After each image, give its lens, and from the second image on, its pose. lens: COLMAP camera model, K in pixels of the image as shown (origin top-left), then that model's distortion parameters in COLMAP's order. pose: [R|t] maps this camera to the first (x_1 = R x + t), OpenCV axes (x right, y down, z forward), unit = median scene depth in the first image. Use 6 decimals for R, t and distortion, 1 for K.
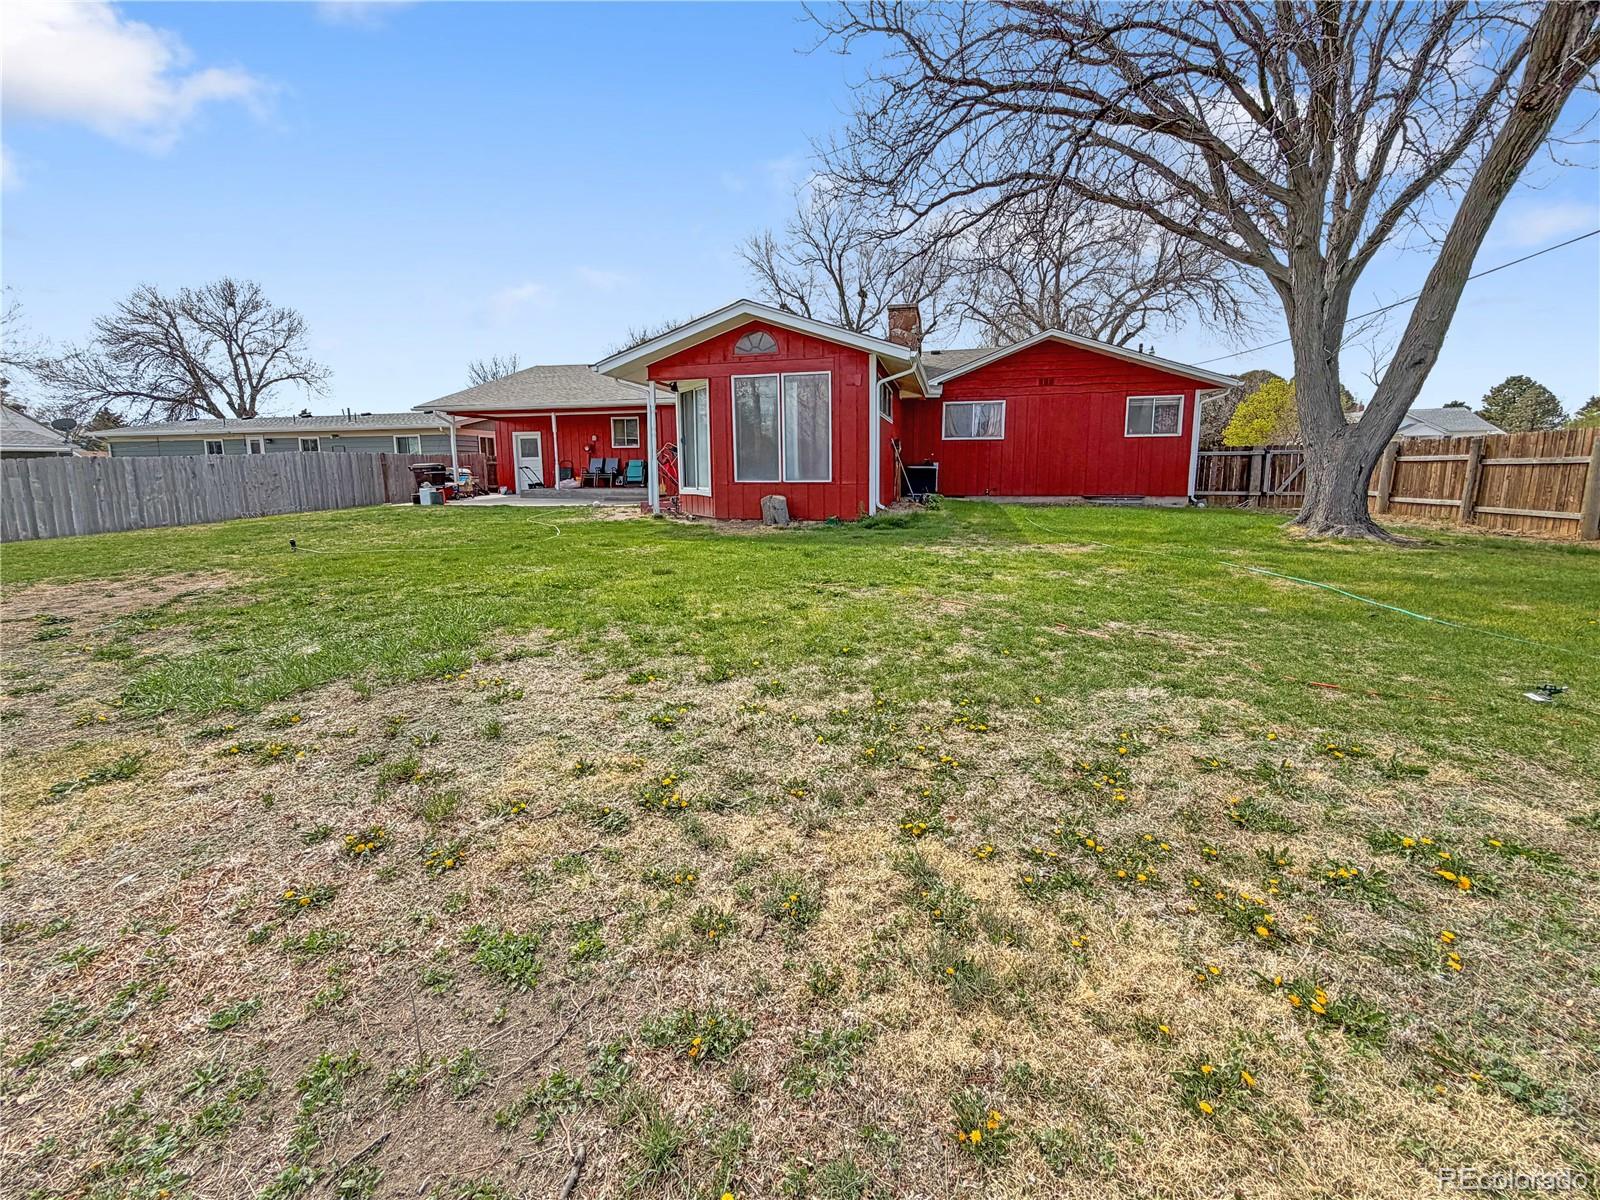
lens RADIAL K [[659.1, 0, 793.2], [0, 659.1, 565.5], [0, 0, 1]] dist [0.002168, 0.000111]
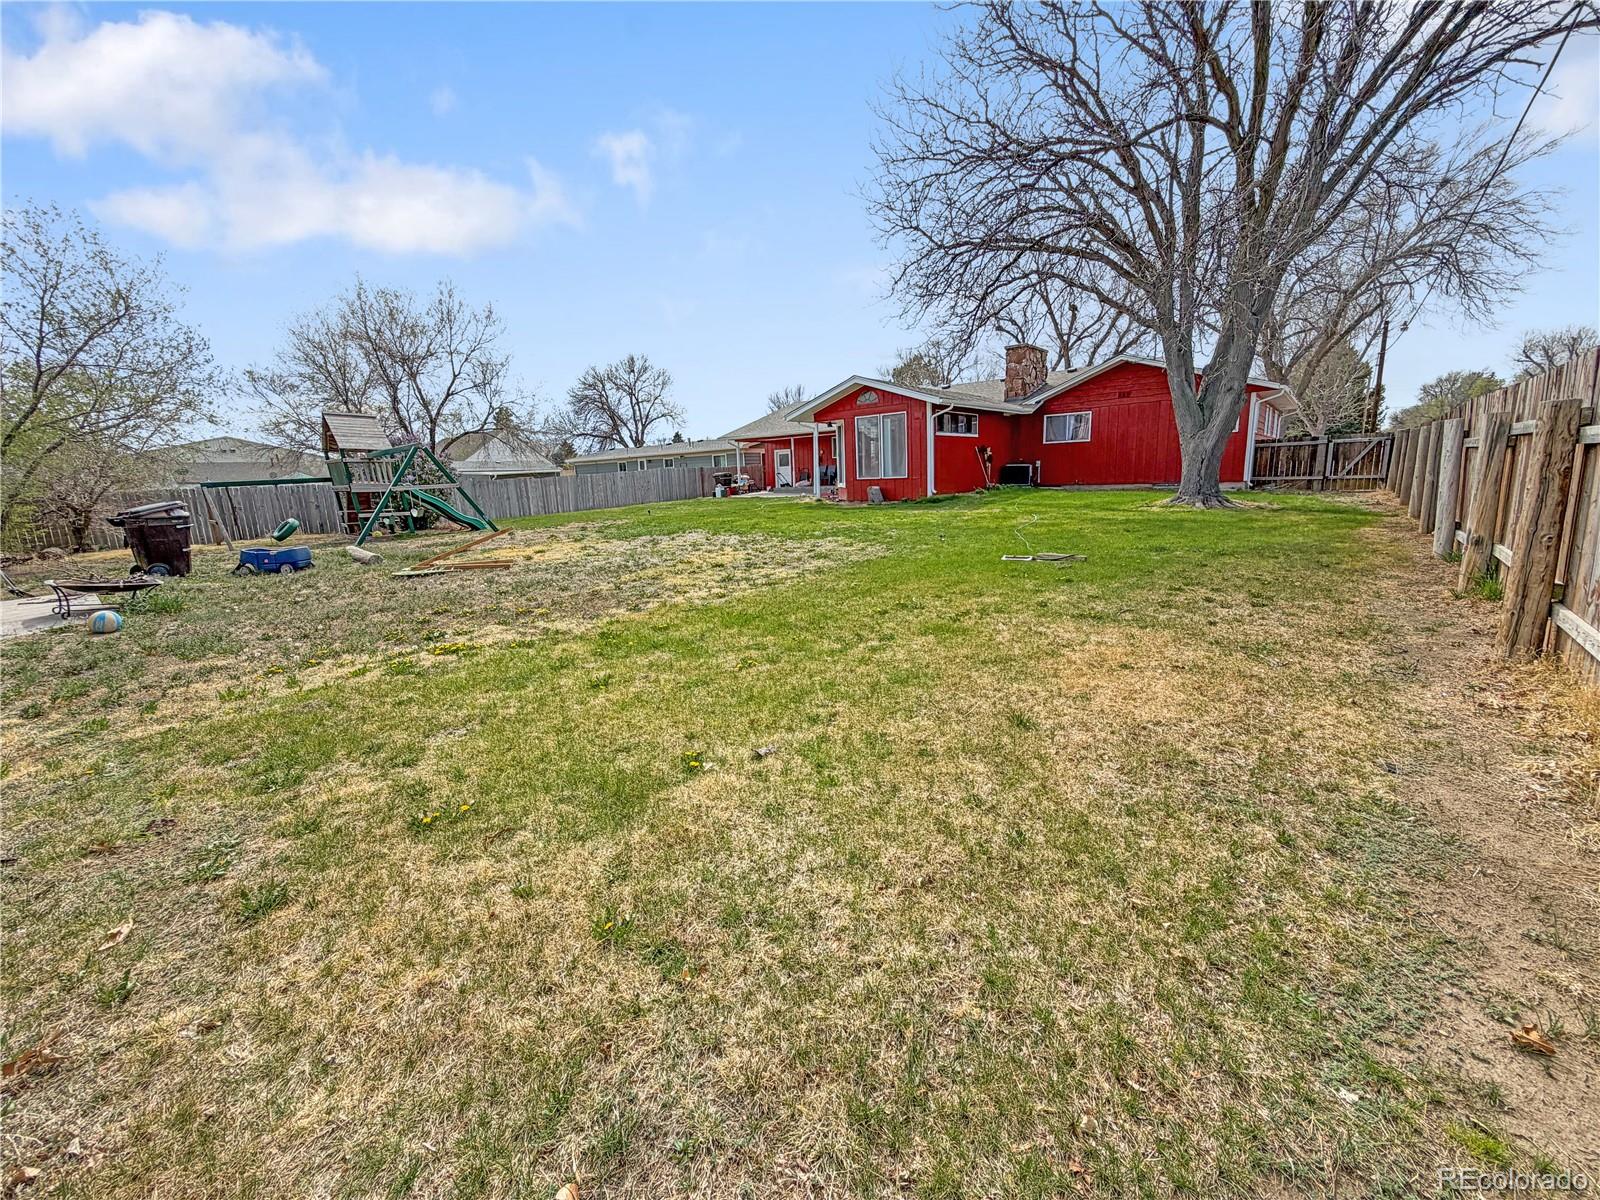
lens RADIAL K [[637.3, 0, 795.8], [0, 637.3, 599.4], [0, 0, 1]] dist [0.001957, -0.000200]
pose [[0.898882, 0.056042, -0.434591, 0.293856], [-0.031511, 0.997487, 0.063454, 0.050180], [0.437055, -0.043343, 0.898390, -0.337618]]
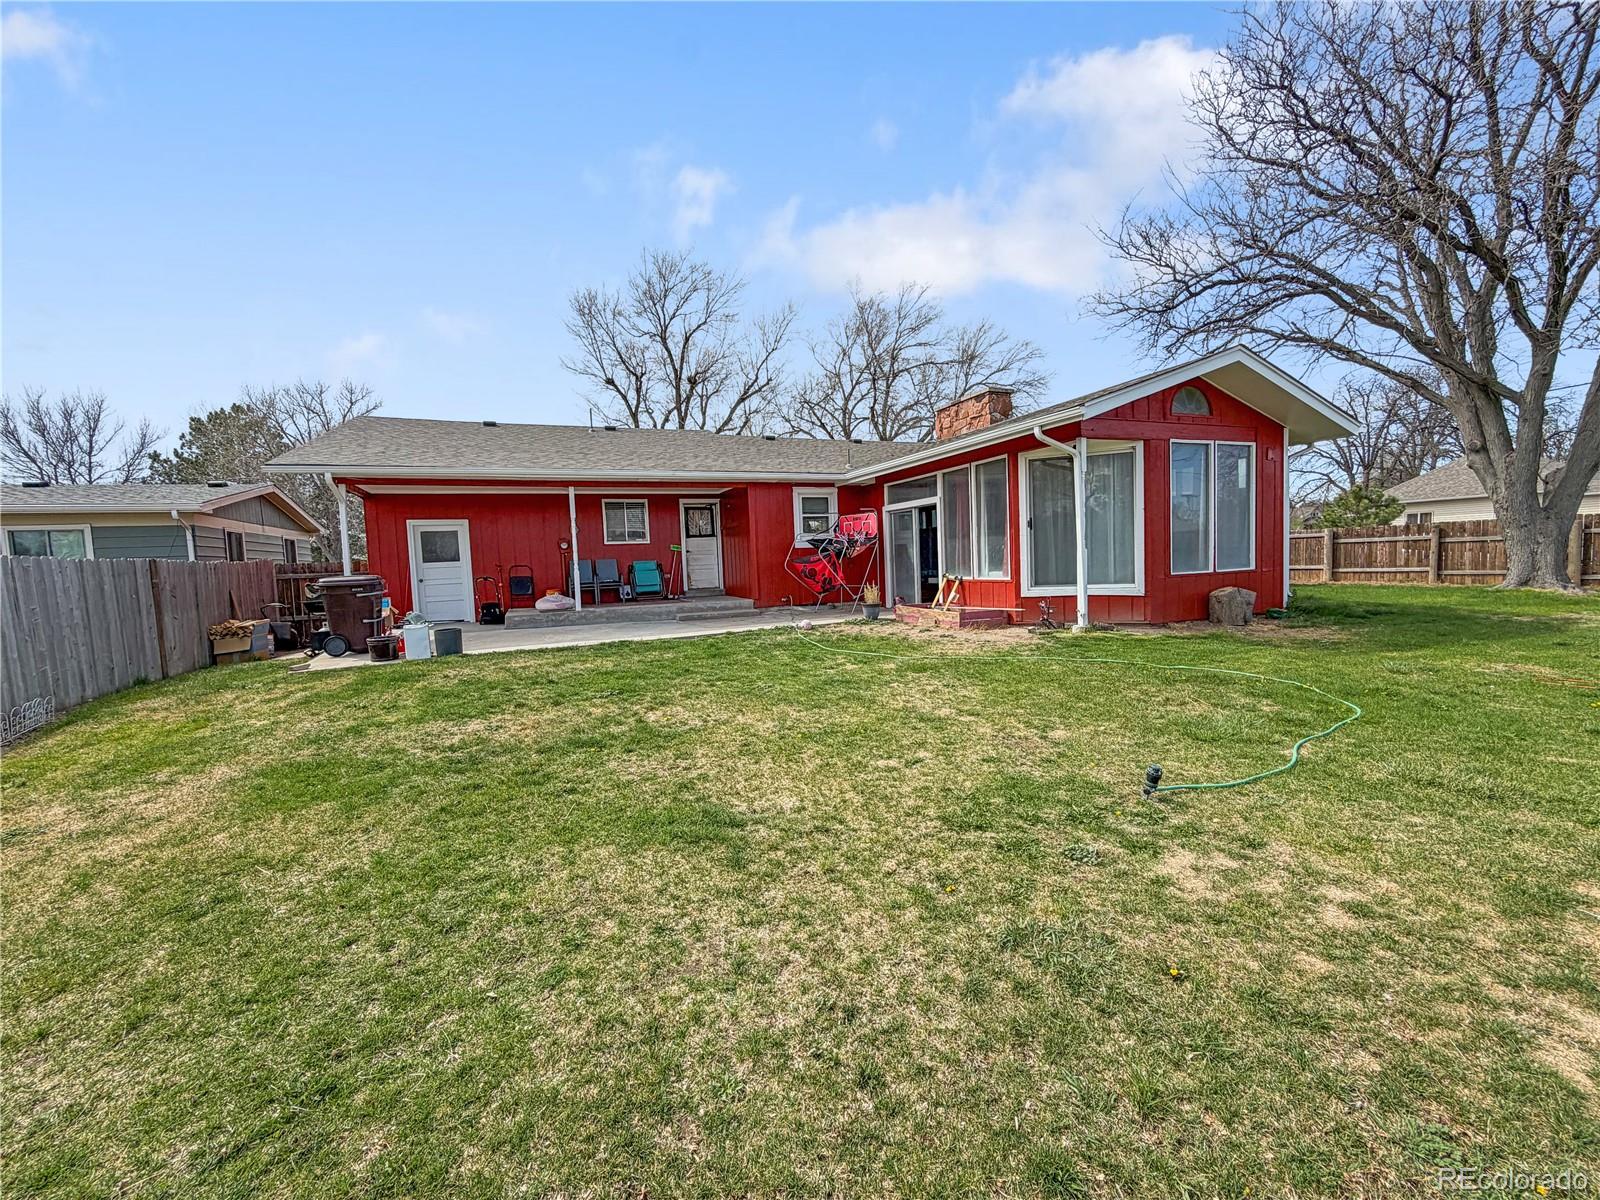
lens RADIAL K [[637.3, 0, 795.8], [0, 637.3, 599.4], [0, 0, 1]] dist [0.001957, -0.000200]
pose [[0.814421, -0.061256, 0.577032, -0.498703], [0.119331, 0.990838, -0.063240, -0.058446], [-0.567872, 0.120362, 0.814270, 0.367065]]
